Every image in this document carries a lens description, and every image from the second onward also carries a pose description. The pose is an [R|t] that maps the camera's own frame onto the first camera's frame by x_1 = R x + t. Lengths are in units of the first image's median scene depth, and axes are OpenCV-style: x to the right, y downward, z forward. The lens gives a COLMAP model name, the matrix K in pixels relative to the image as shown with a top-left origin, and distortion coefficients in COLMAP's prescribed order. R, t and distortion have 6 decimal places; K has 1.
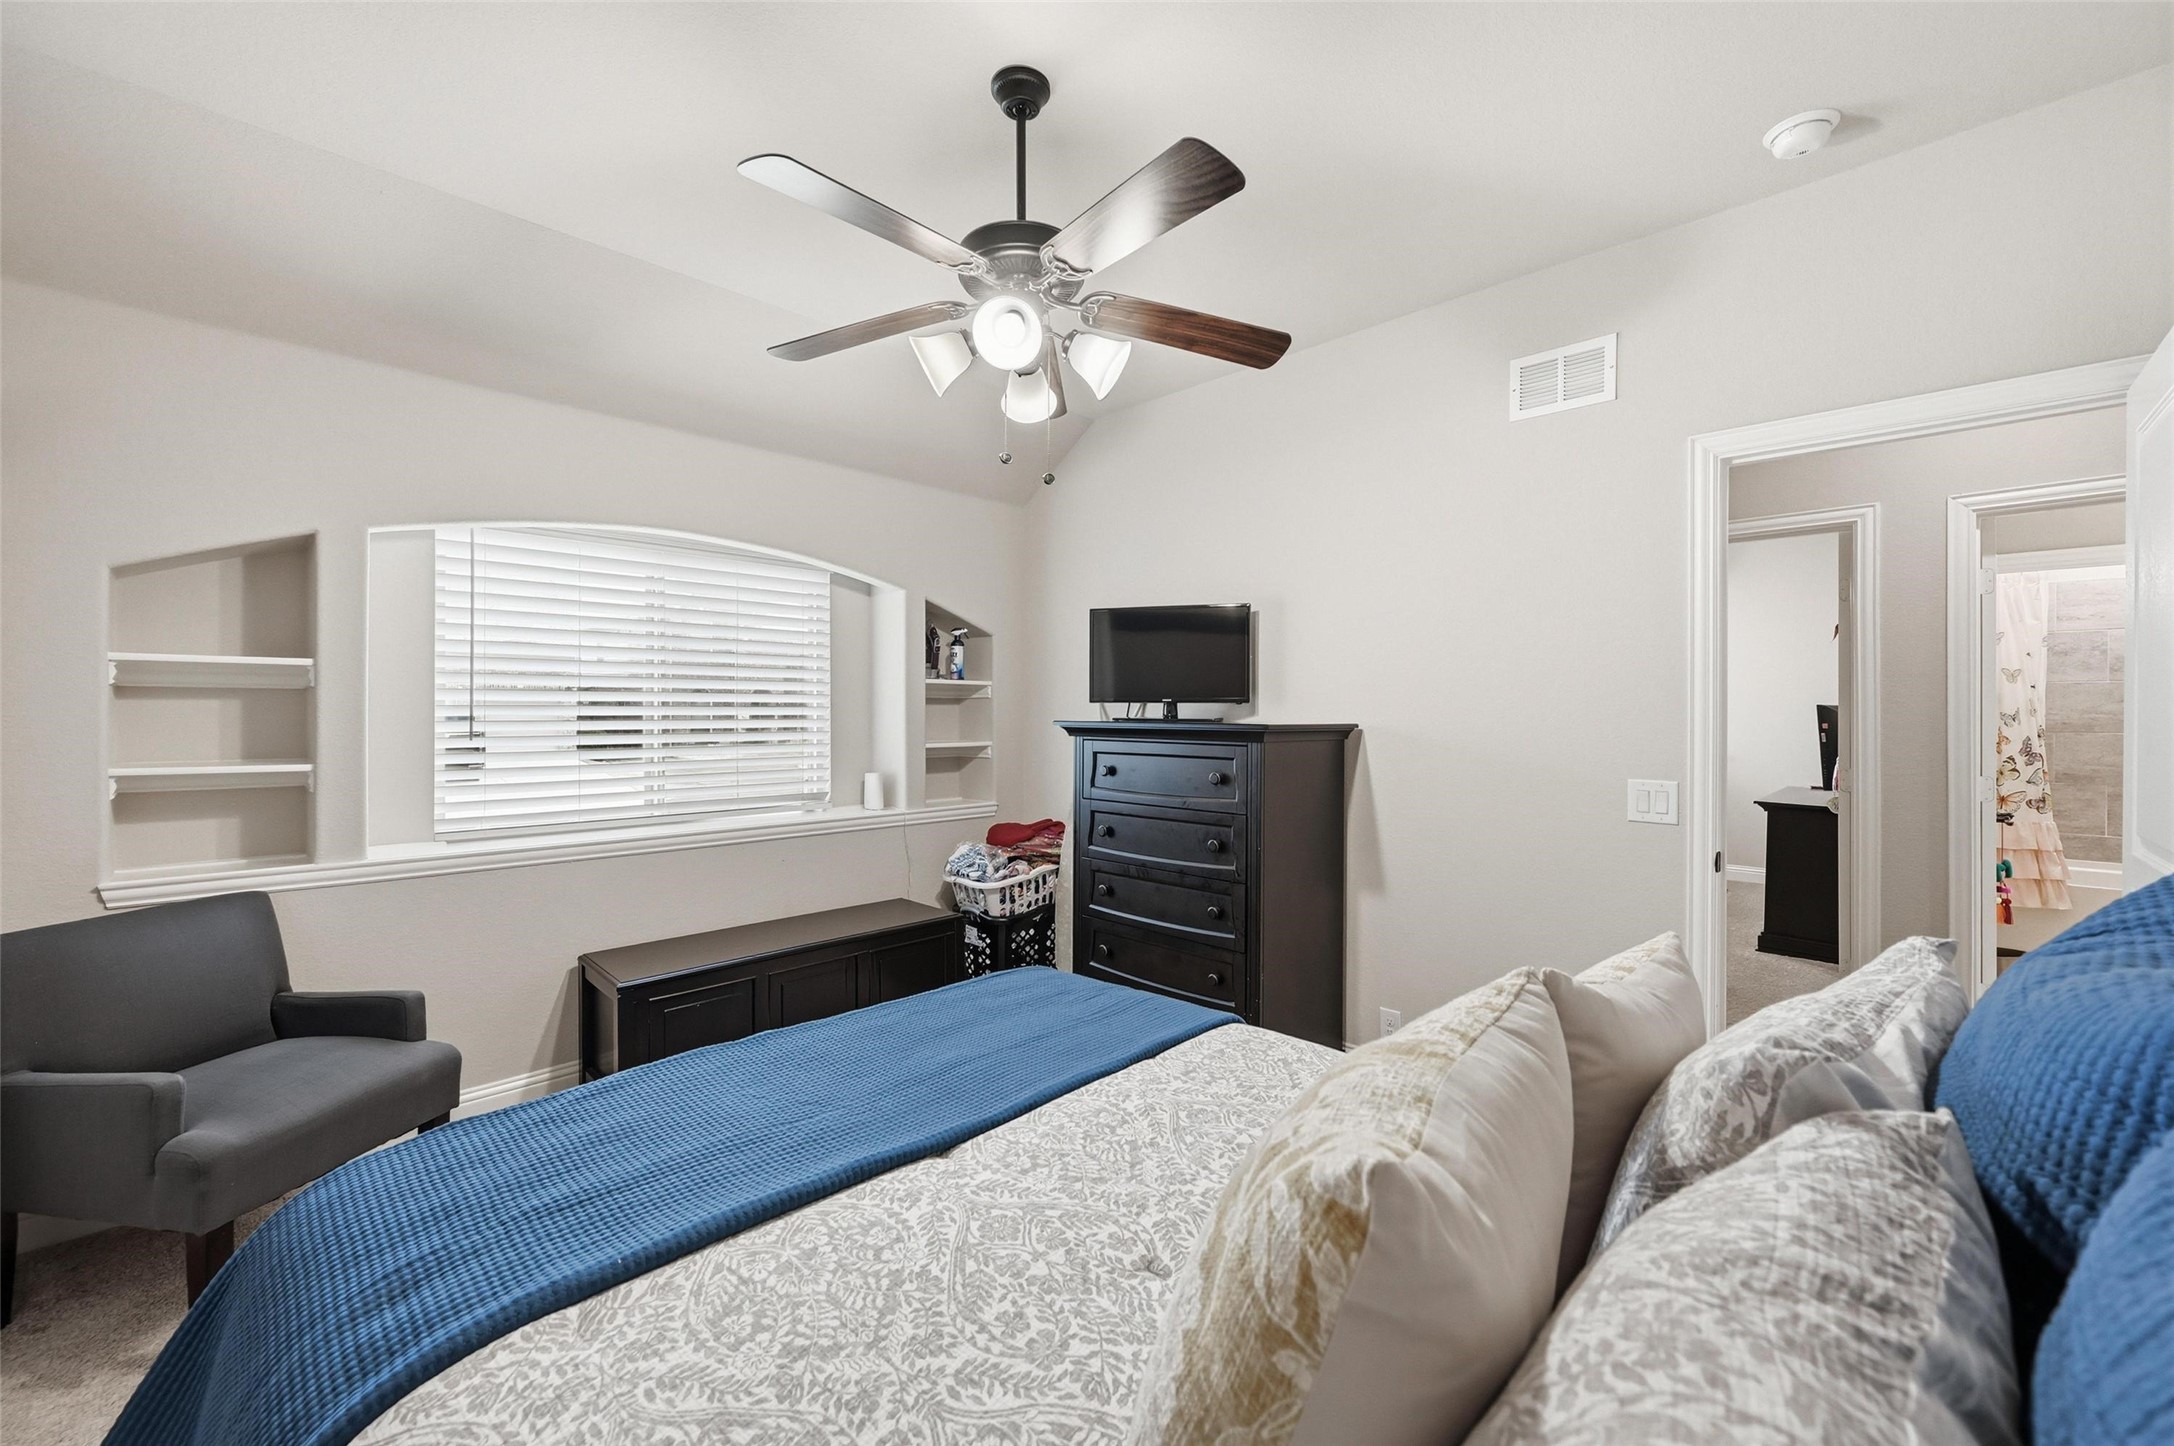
lens RADIAL K [[854.6, 0, 1092.3], [0, 854.6, 719.4], [0, 0, 1]] dist [-0.001013, 0.000486]
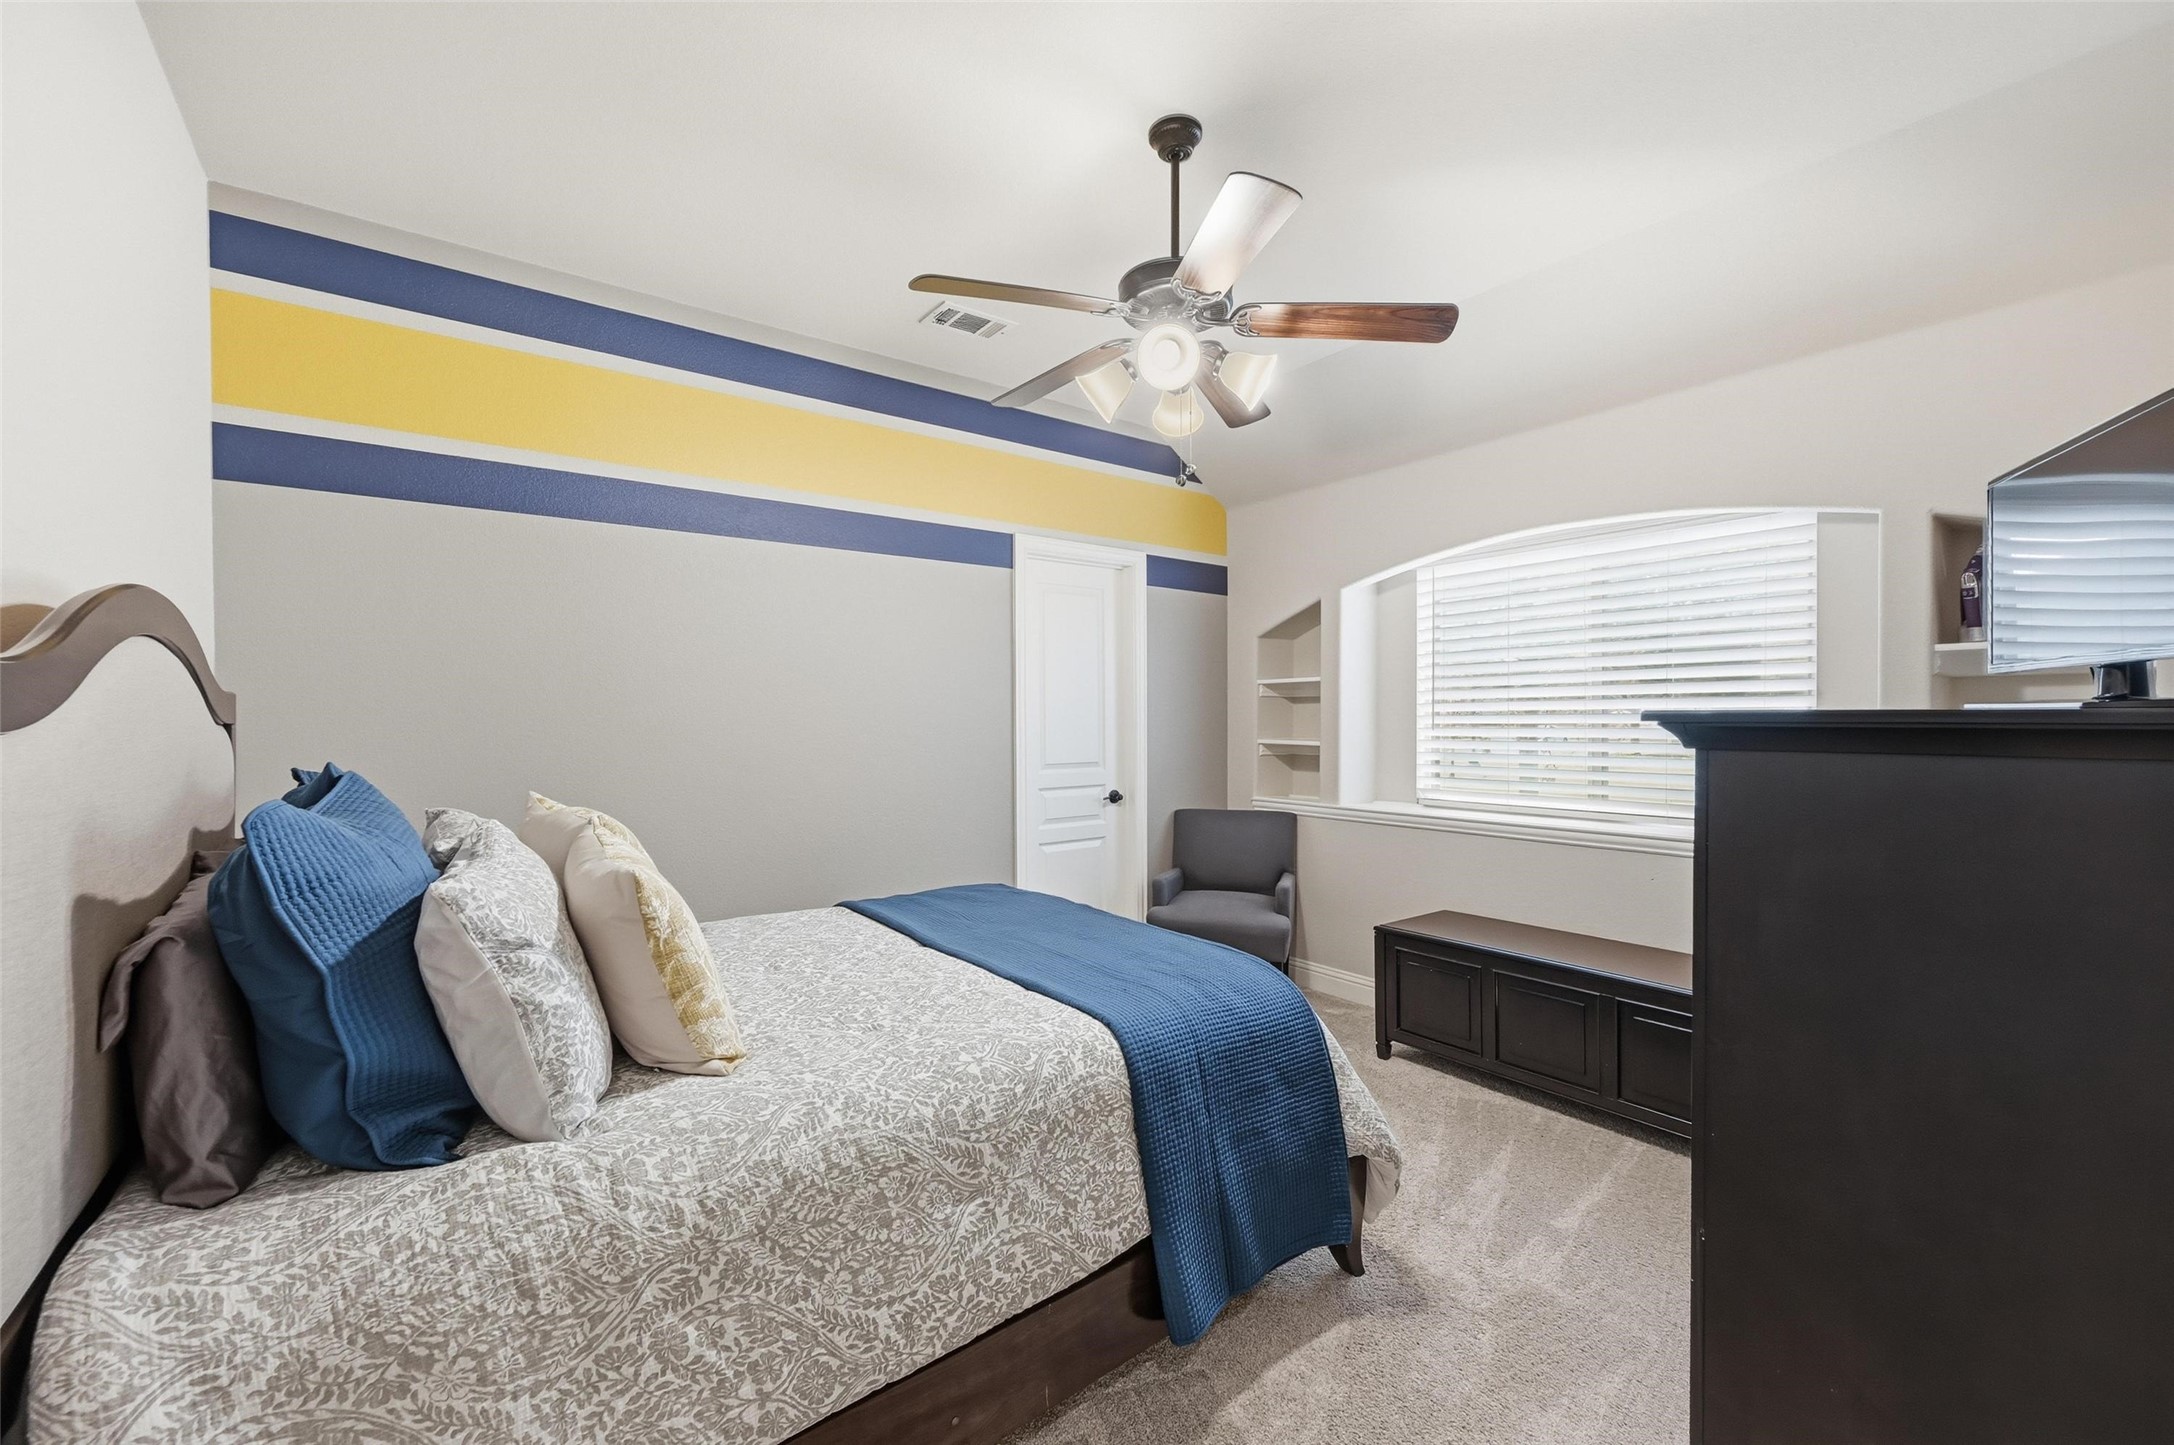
lens RADIAL K [[885.9, 0, 1087.0], [0, 885.9, 722.5], [0, 0, 1]] dist [0.000038, 0.000123]
pose [[-0.144084, 0.001032, -0.989565, 1.252692], [-0.001372, 0.999998, 0.001243, 0.022766], [0.989565, 0.001537, -0.144082, 1.237337]]
